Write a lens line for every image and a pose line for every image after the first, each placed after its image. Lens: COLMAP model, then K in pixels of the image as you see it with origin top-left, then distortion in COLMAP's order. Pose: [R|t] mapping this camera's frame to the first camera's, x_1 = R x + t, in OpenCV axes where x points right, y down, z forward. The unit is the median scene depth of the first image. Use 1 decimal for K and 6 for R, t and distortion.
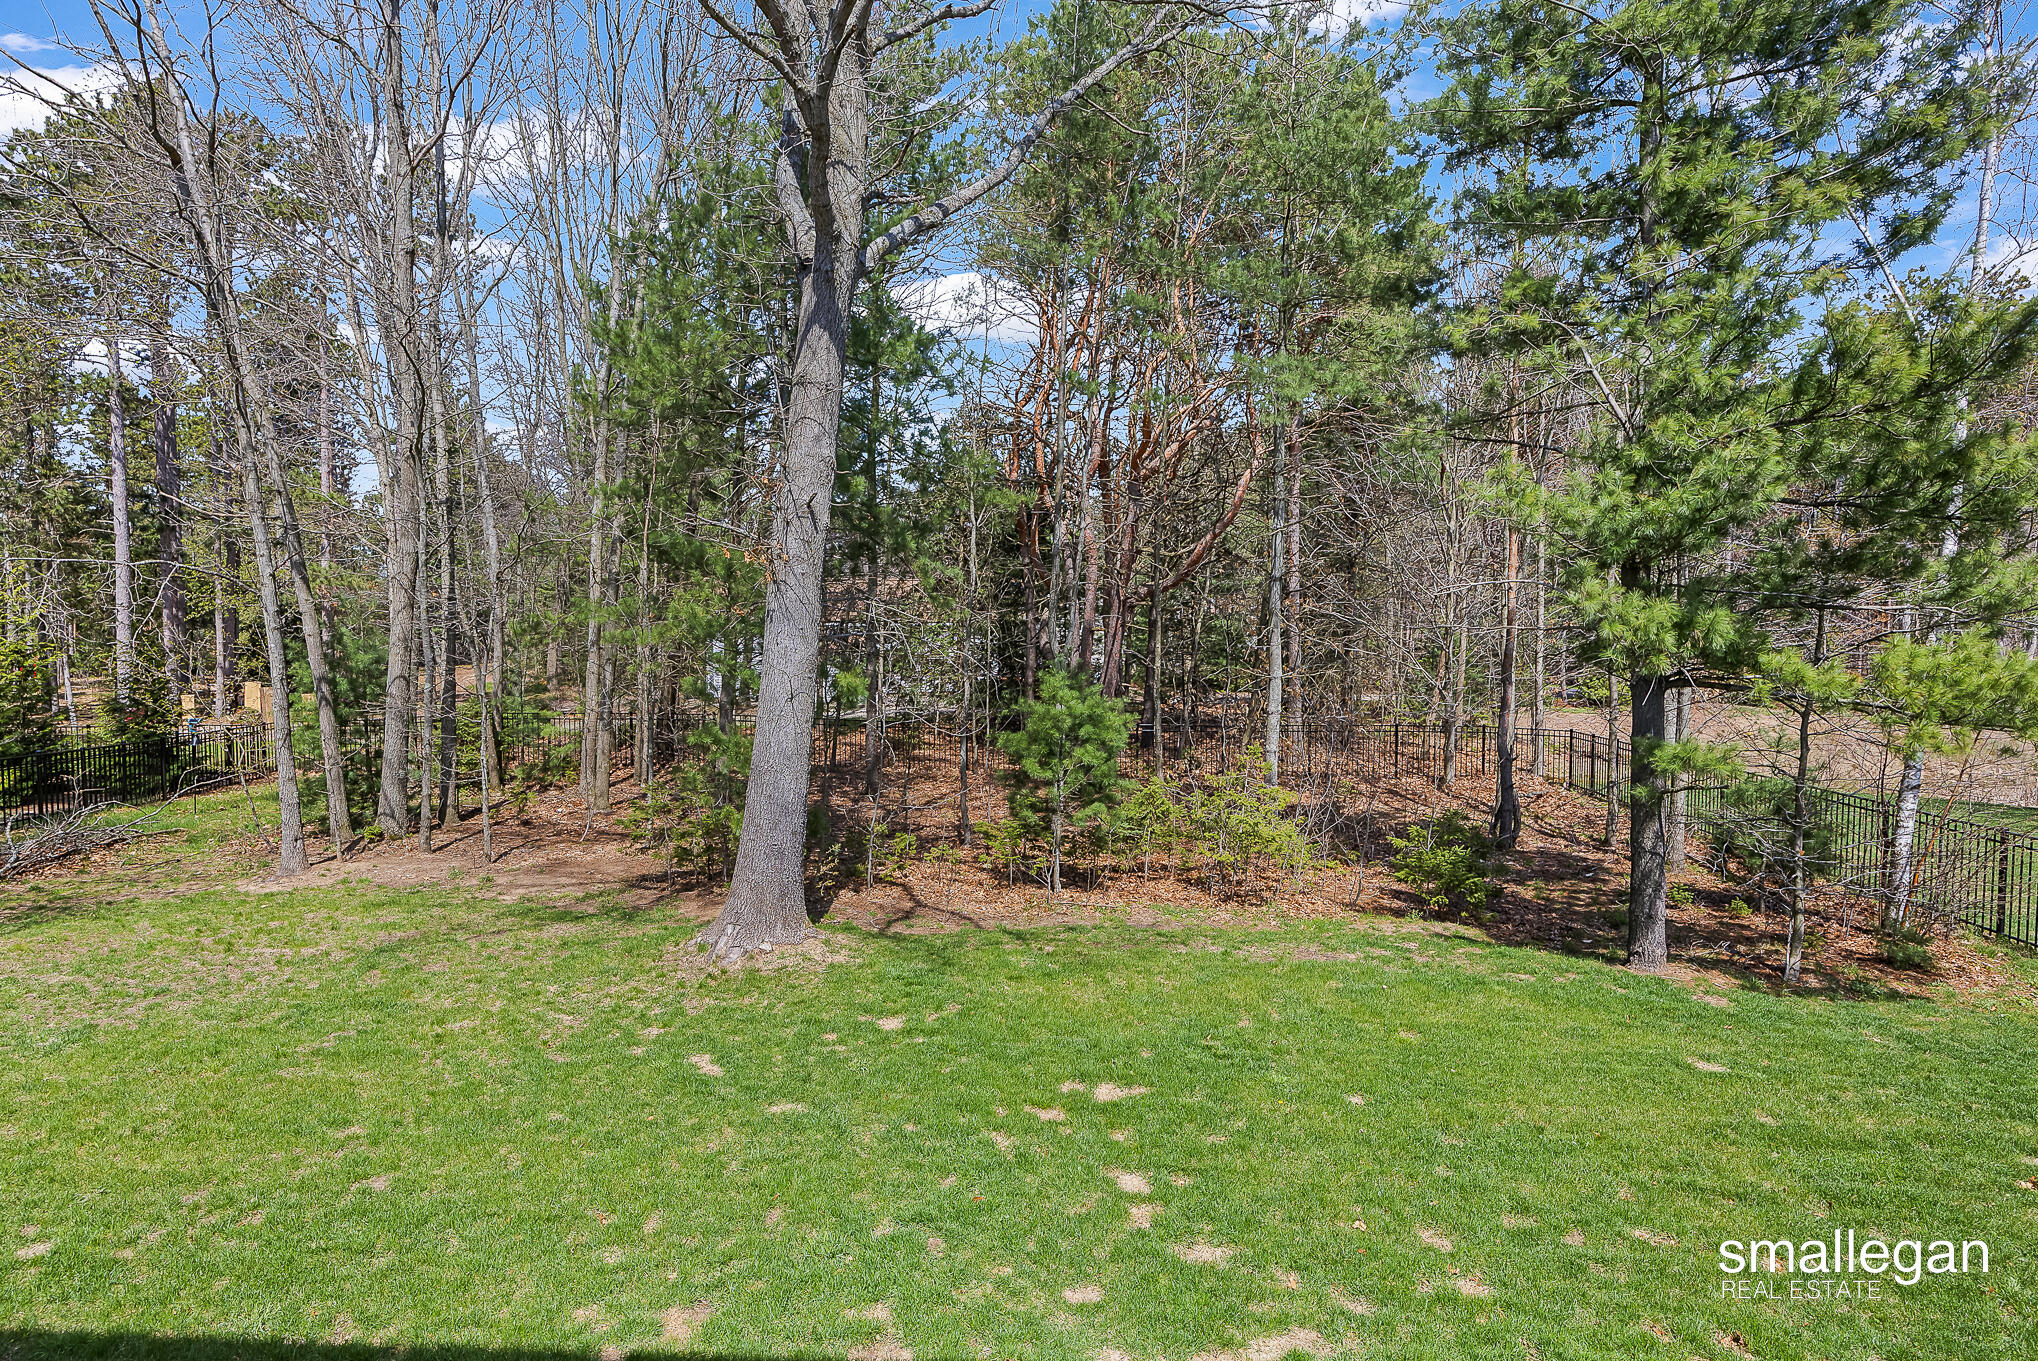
lens RADIAL K [[1055.8, 0, 1016.8], [0, 1055.8, 694.1], [0, 0, 1]] dist [-0.004005, -0.001488]
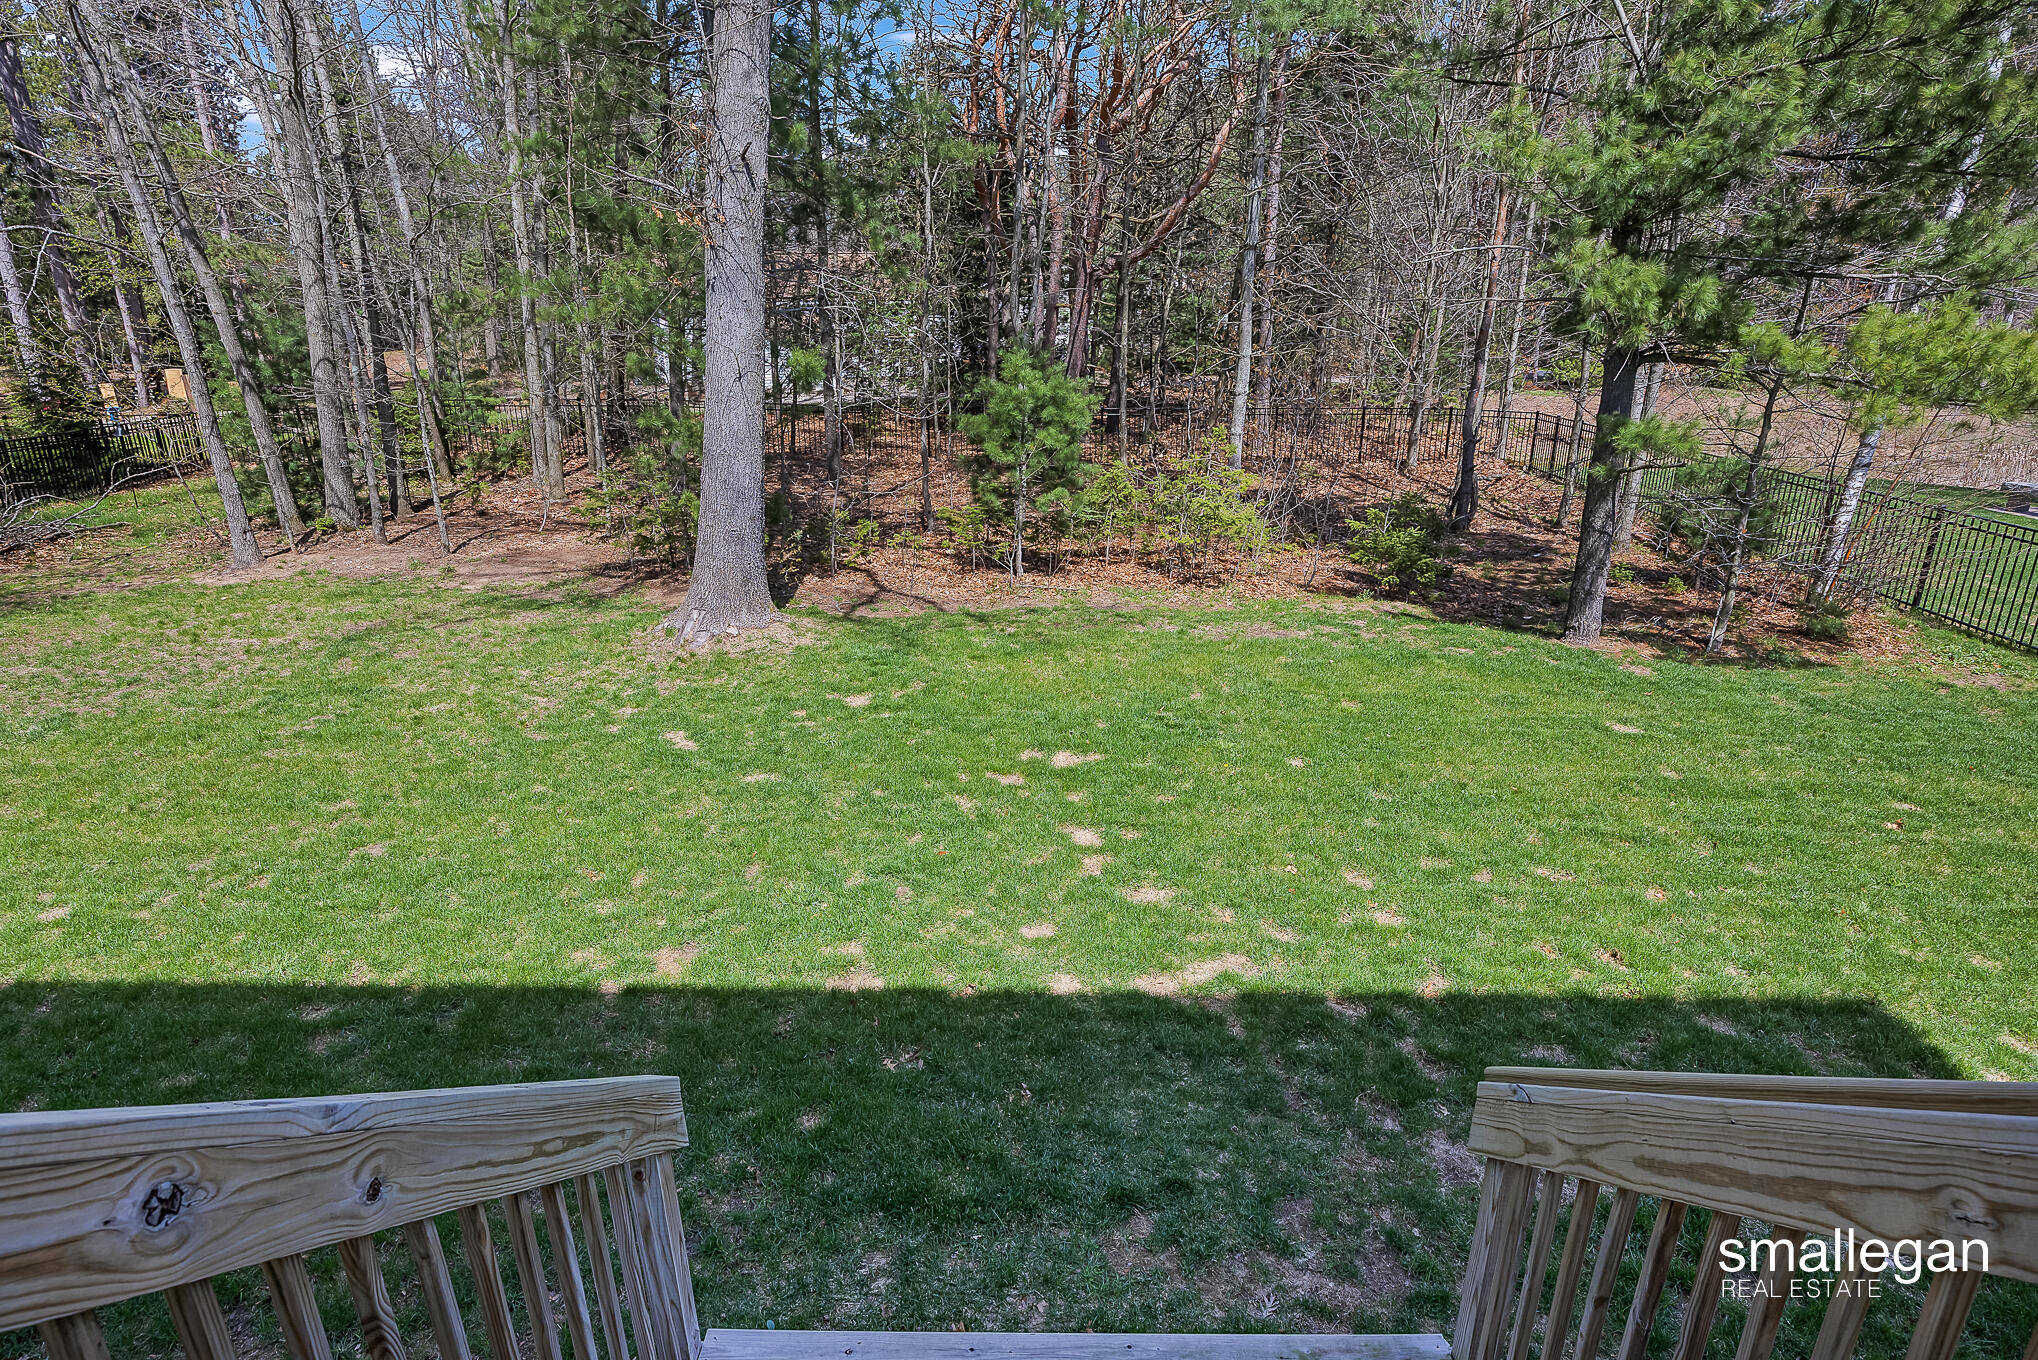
lens RADIAL K [[1034.9, 0, 1019.1], [0, 1034.9, 674.5], [0, 0, 1]] dist [-0.006818, -0.000790]
pose [[0.999489, -0.012674, 0.029342, 0.008575], [0.004289, 0.962901, 0.269823, 0.011241], [-0.031673, -0.269559, 0.962463, 0.018095]]
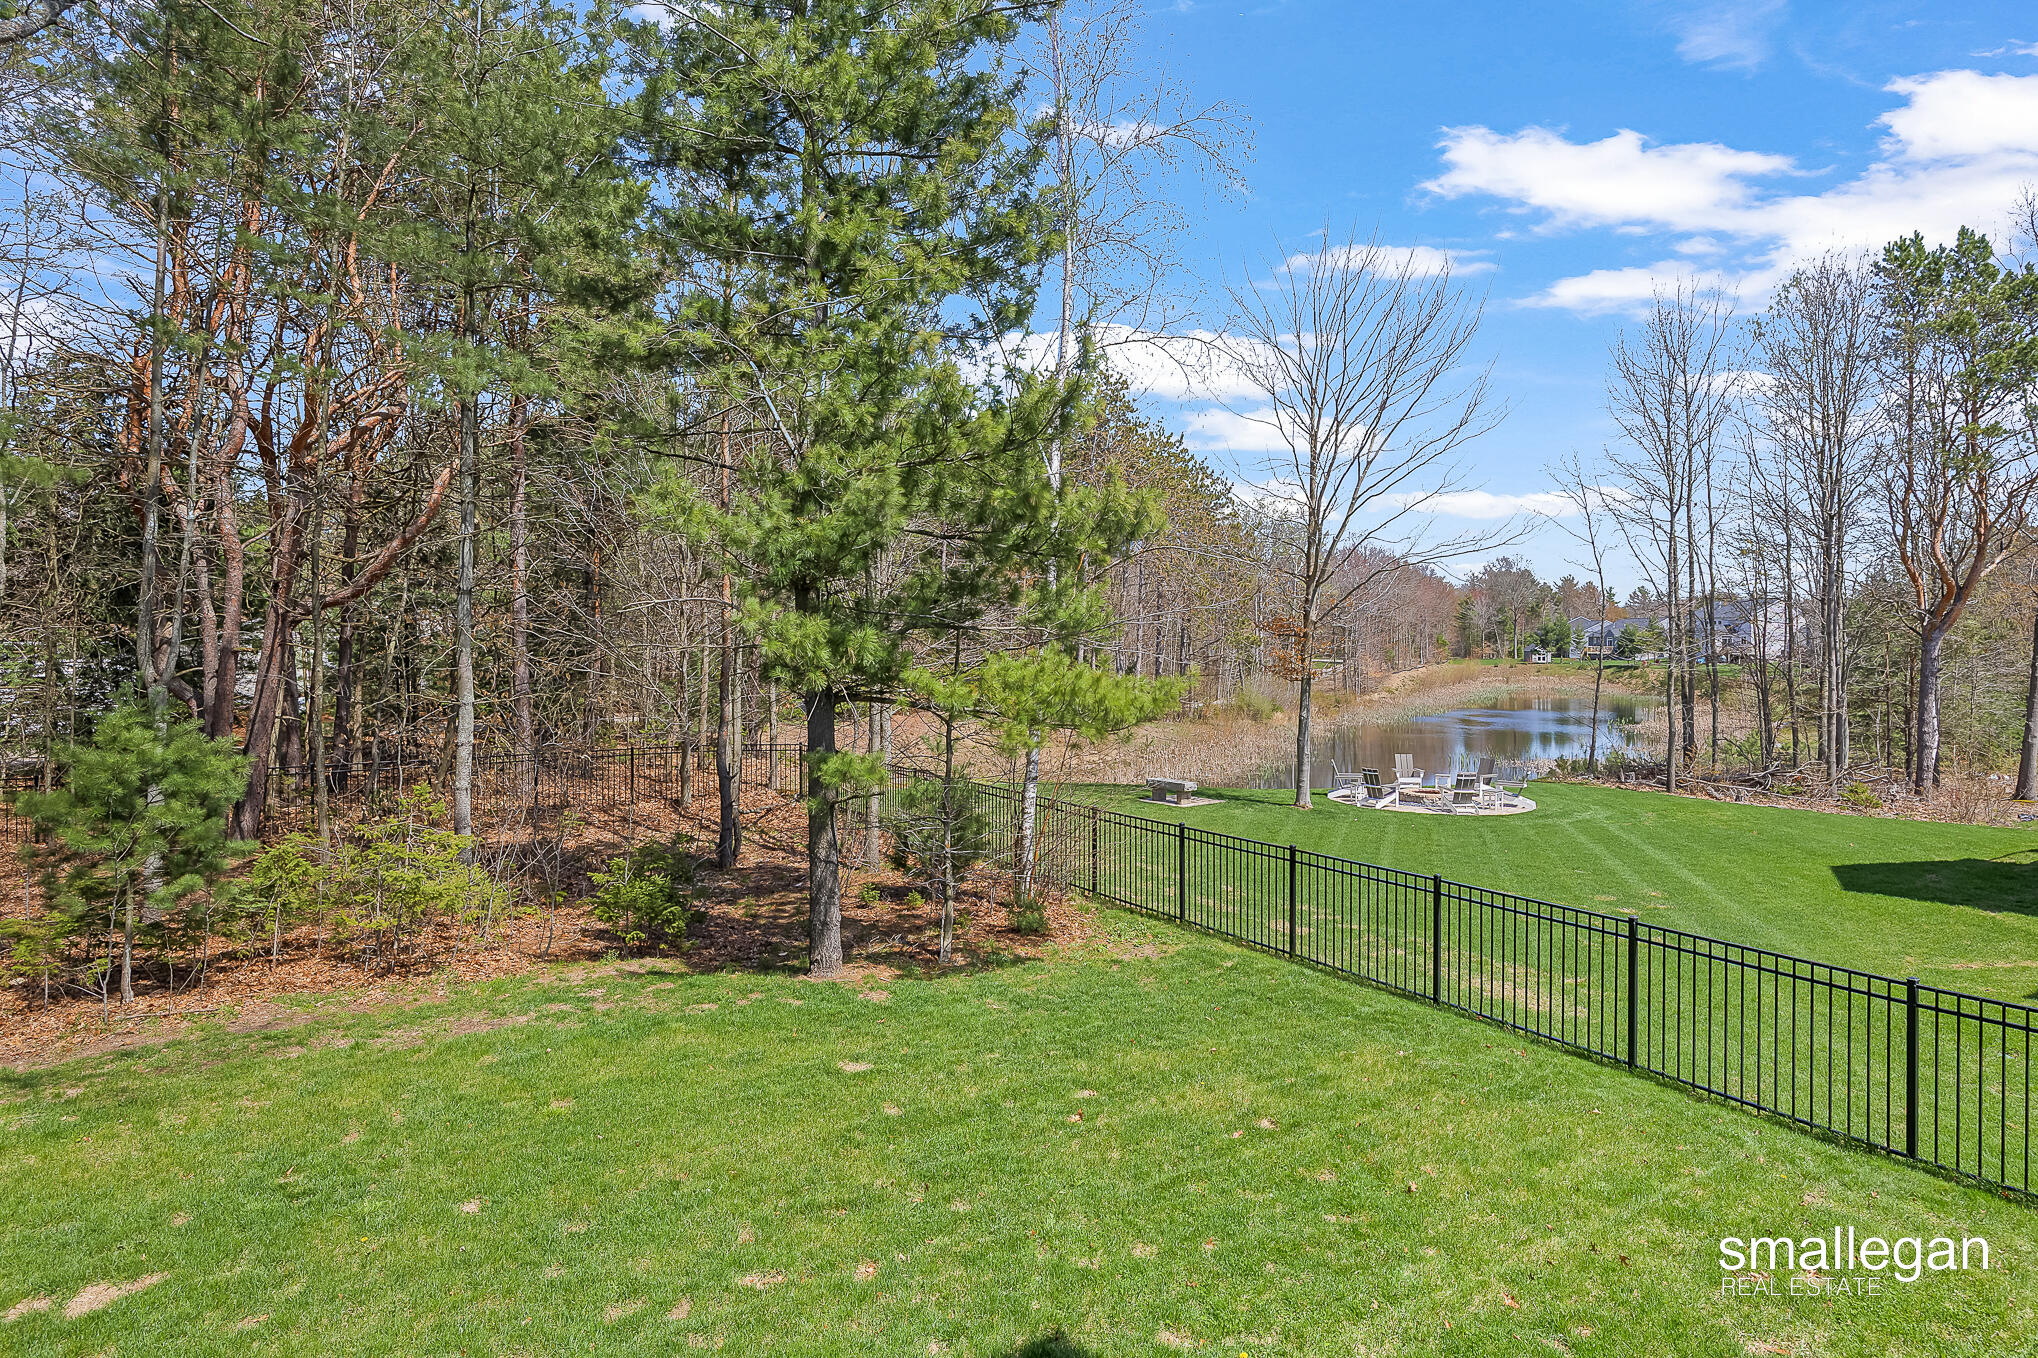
lens RADIAL K [[1034.9, 0, 1019.1], [0, 1034.9, 673.5], [0, 0, 1]] dist [-0.006818, -0.000790]
pose [[0.816351, -0.017229, 0.577299, 0.161357], [0.038627, 0.998946, -0.024809, -0.002224], [-0.576263, 0.042552, 0.816156, 0.044878]]
